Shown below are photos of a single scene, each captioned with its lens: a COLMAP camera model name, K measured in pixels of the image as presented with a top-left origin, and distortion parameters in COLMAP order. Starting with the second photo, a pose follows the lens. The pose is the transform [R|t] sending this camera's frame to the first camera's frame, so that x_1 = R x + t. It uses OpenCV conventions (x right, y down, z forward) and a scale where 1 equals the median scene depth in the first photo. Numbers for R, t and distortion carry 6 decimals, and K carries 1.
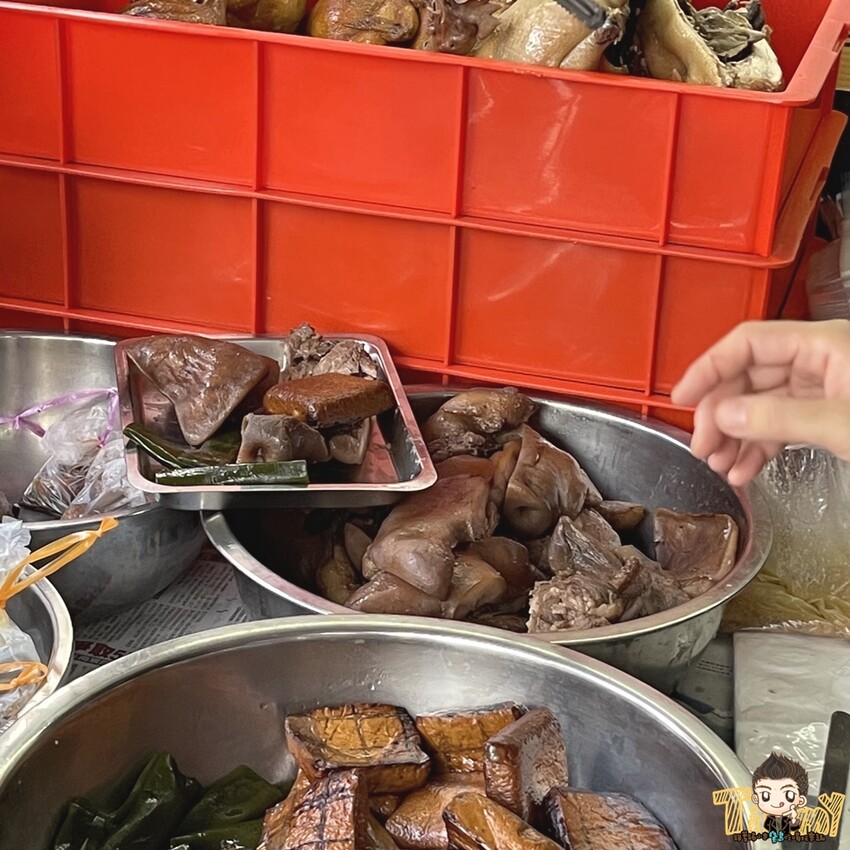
lens RADIAL K [[2056.2, 0, 424.4], [0, 2056.2, 425.3], [0, 0, 1]] dist [0.089590, 0.000000]
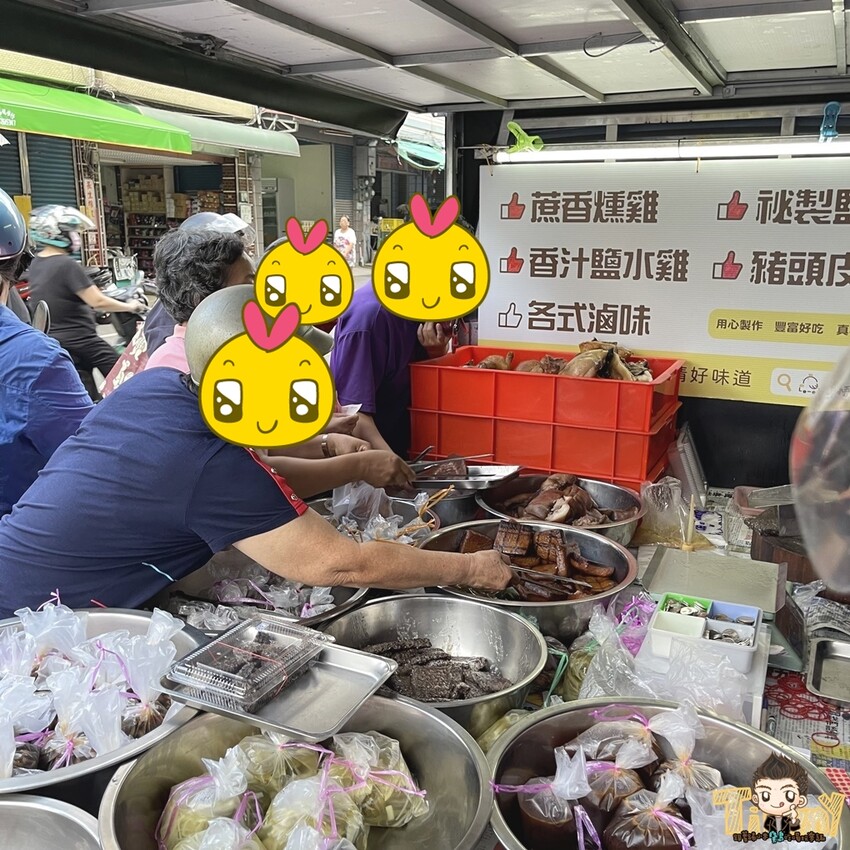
lens RADIAL K [[860.0, 0, 425.1], [0, 860.0, 424.1], [0, 0, 1]] dist [0.062958, 0.000000]
pose [[0.982987, 0.002065, -0.183662, 0.068589], [-0.048136, 0.967883, -0.246749, 0.258550], [0.177254, 0.251392, 0.951516, -0.364400]]
